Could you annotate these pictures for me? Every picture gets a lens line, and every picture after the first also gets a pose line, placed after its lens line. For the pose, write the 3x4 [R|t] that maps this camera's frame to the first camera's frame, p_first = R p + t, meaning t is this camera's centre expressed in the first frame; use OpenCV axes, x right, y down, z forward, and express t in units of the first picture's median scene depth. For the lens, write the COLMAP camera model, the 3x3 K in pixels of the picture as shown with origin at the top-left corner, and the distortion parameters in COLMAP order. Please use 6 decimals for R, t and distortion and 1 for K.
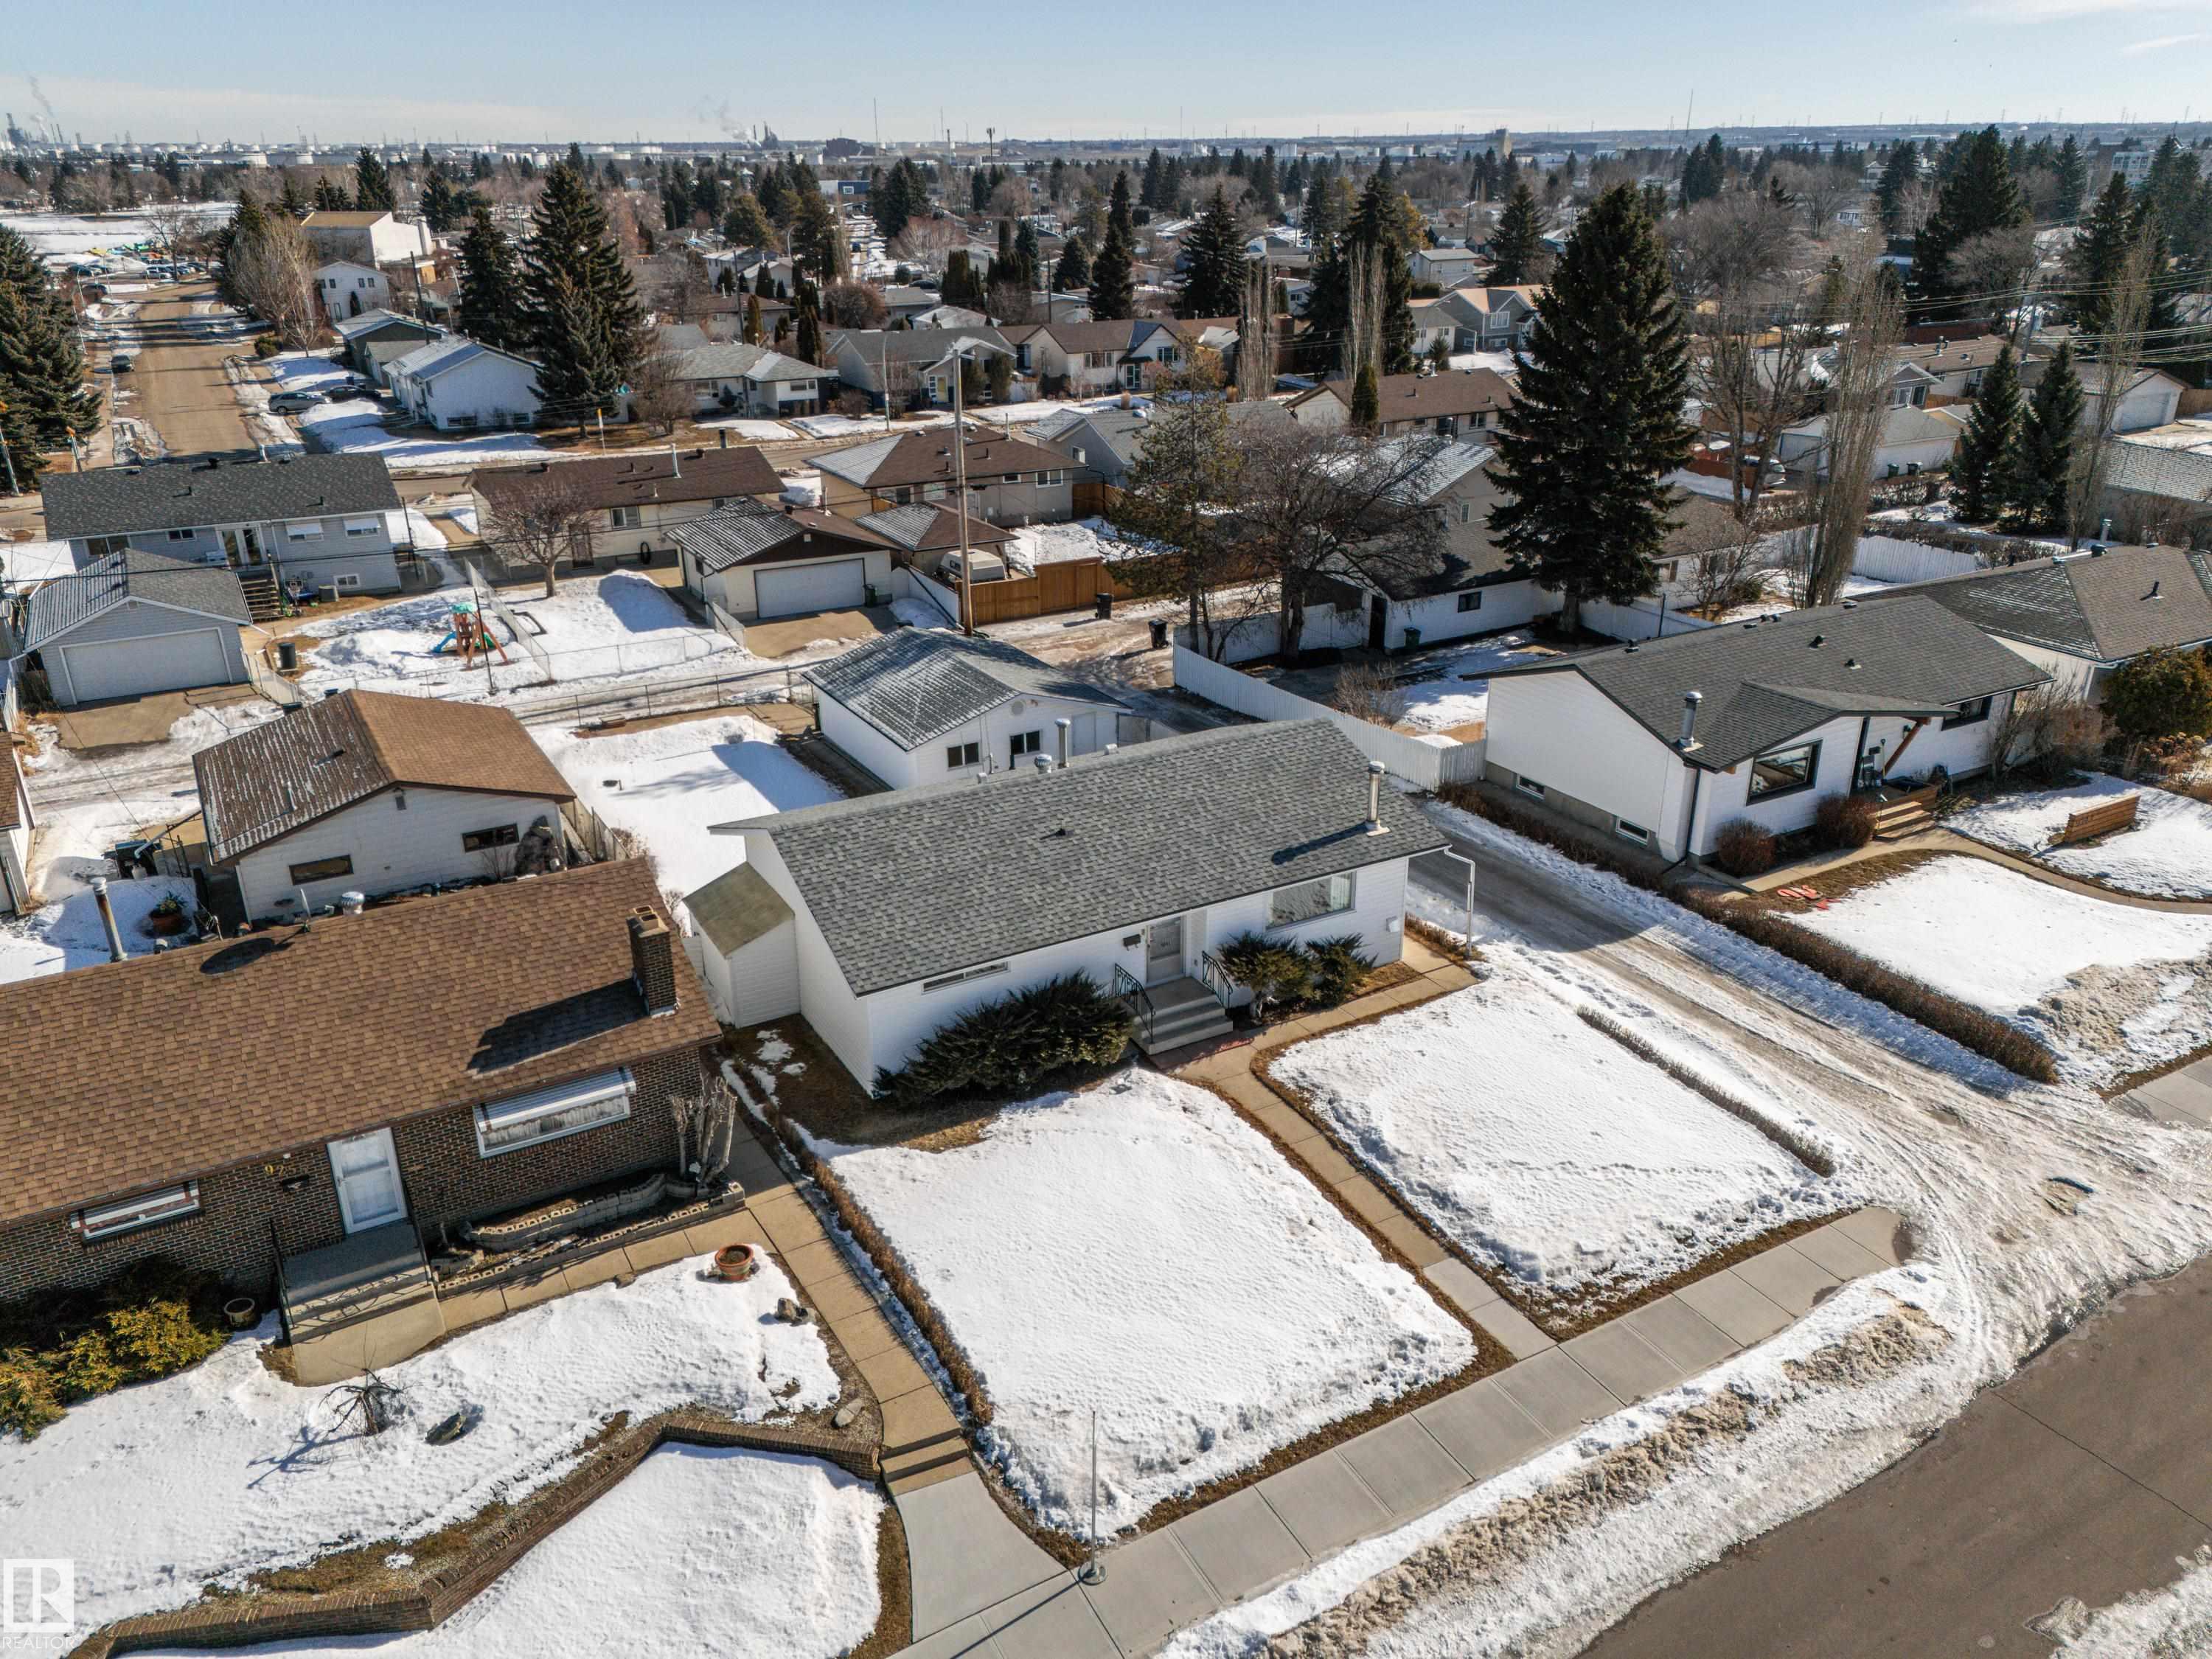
lens RADIAL K [[1602.2, 0, 1107.3], [0, 1602.2, 832.0], [0, 0, 1]] dist [0.086439, -0.072484]
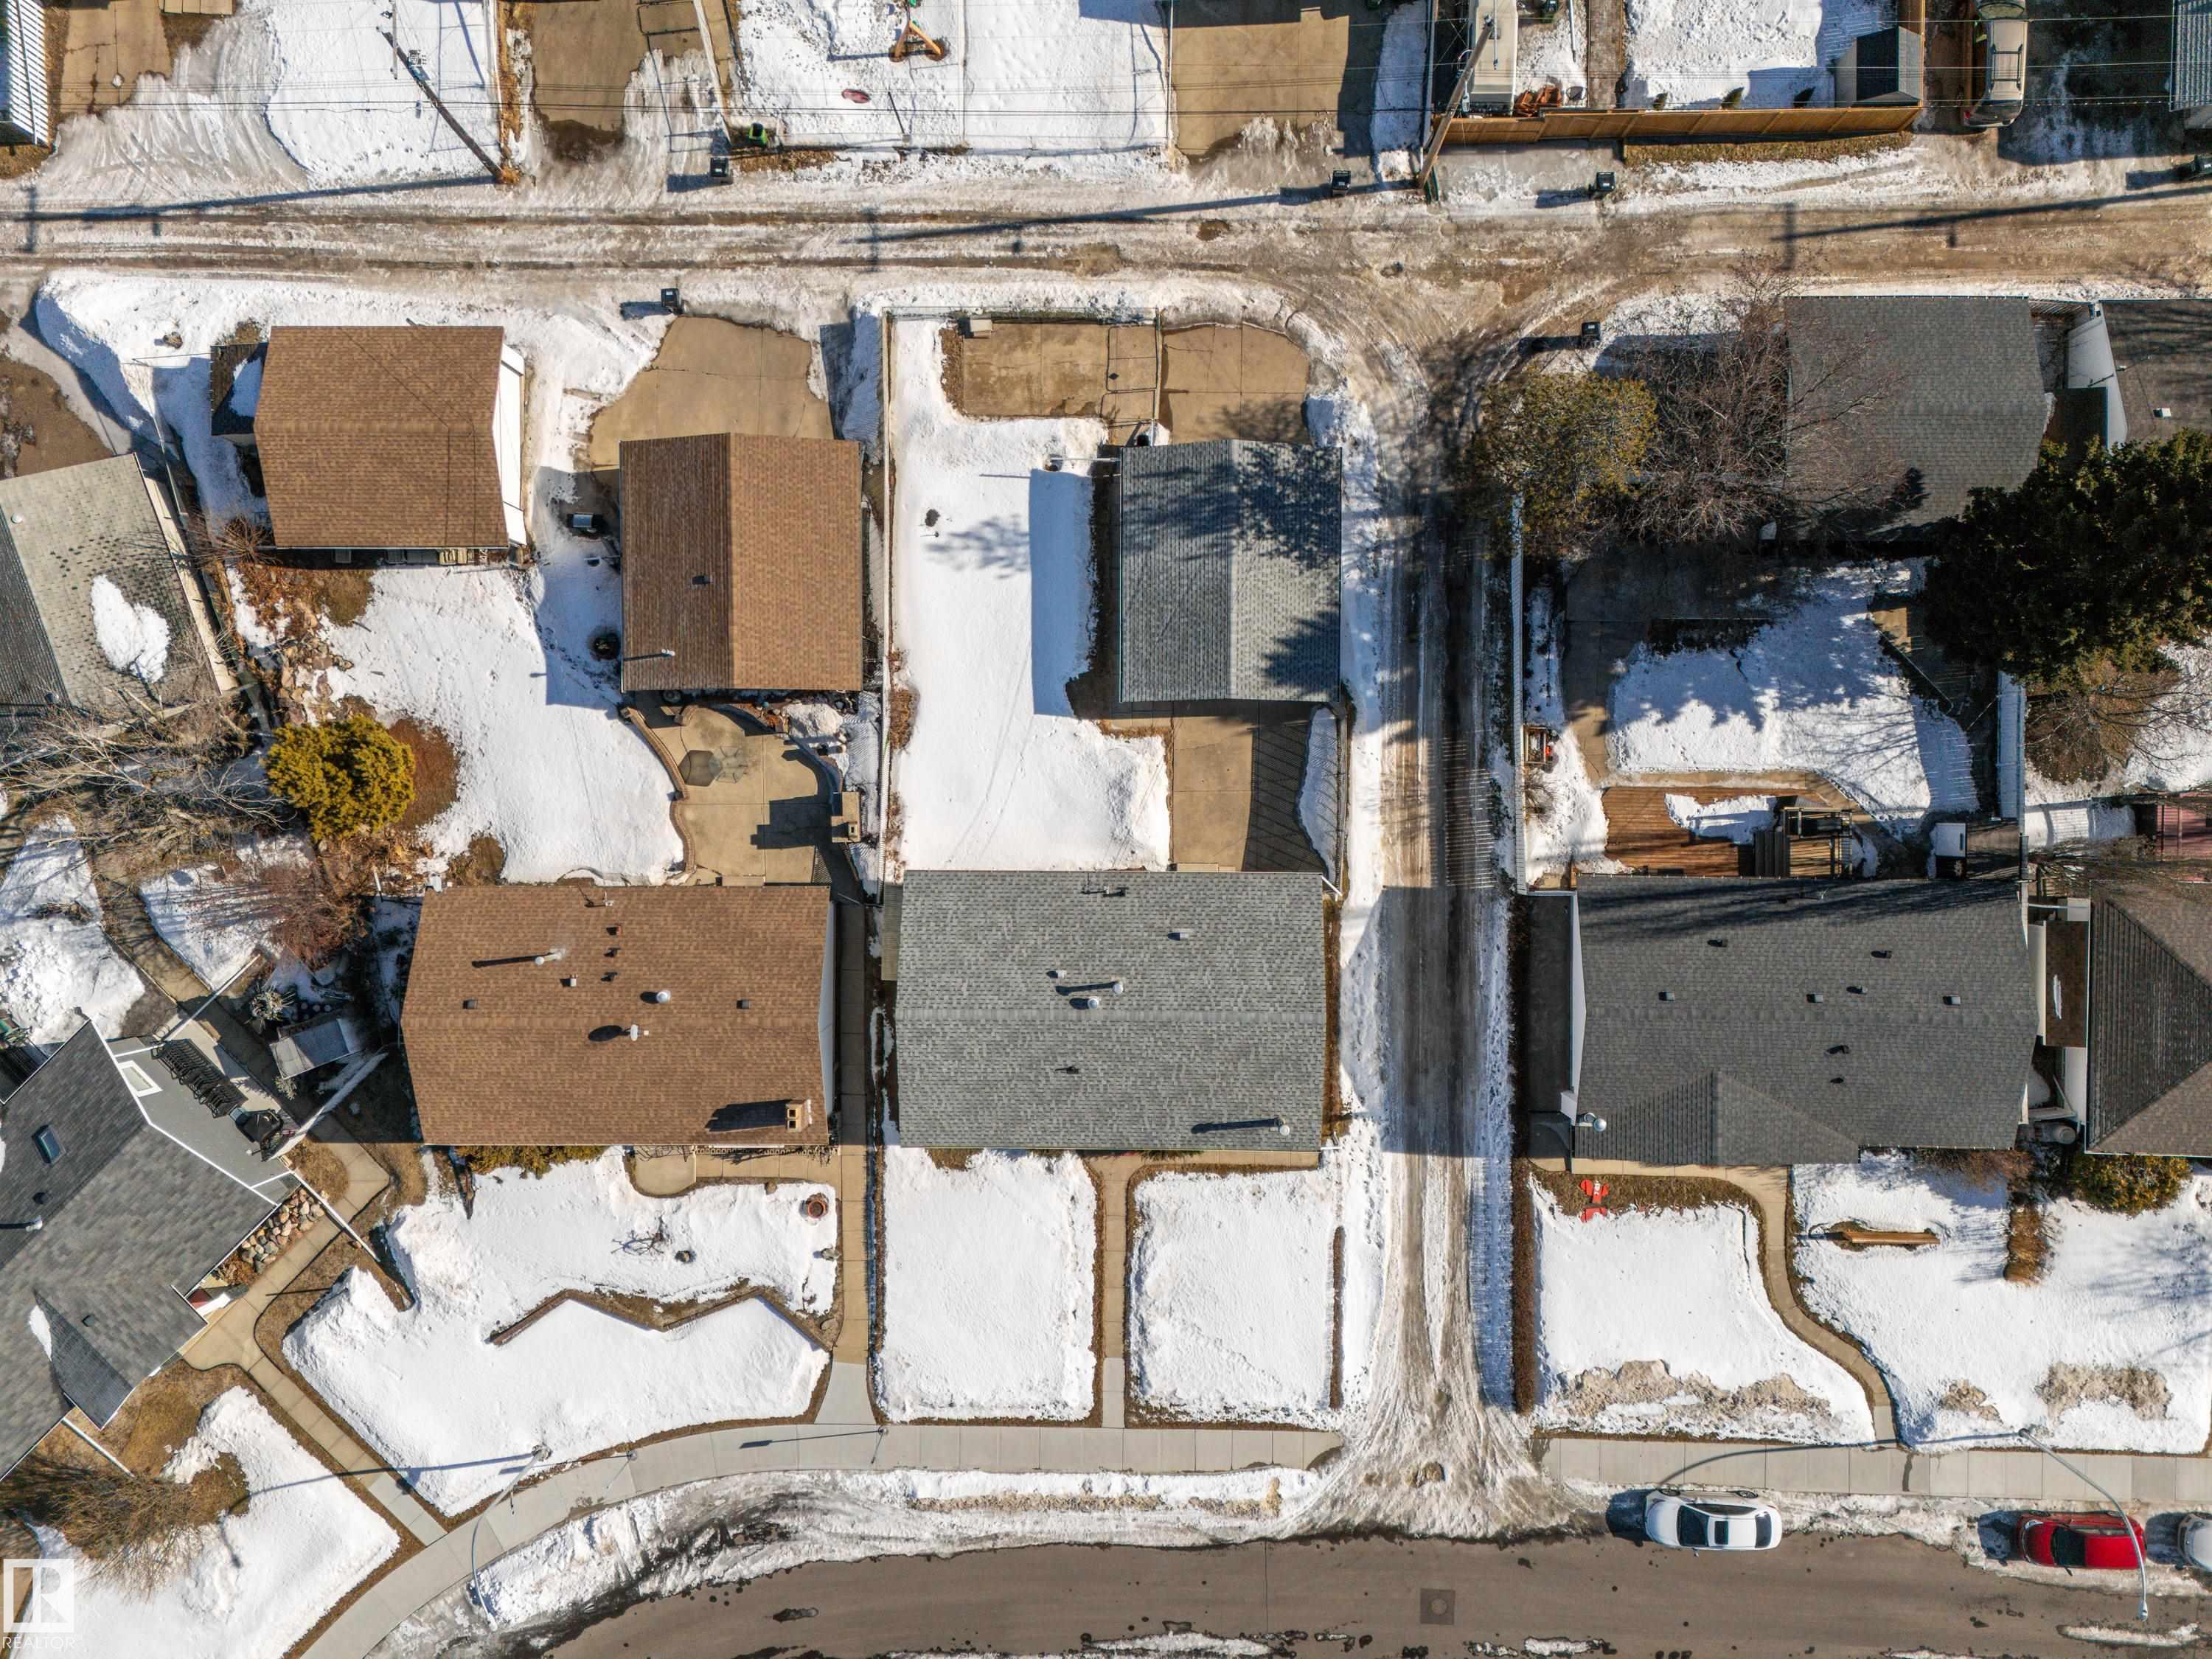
lens RADIAL K [[1602.2, 0, 1107.3], [0, 1602.2, 832.0], [0, 0, 1]] dist [0.086439, -0.072484]
pose [[0.866831, 0.498462, -0.011821, -0.100444], [-0.175763, 0.327669, 0.928300, -1.618979], [0.466595, -0.802601, 0.371645, 0.656200]]
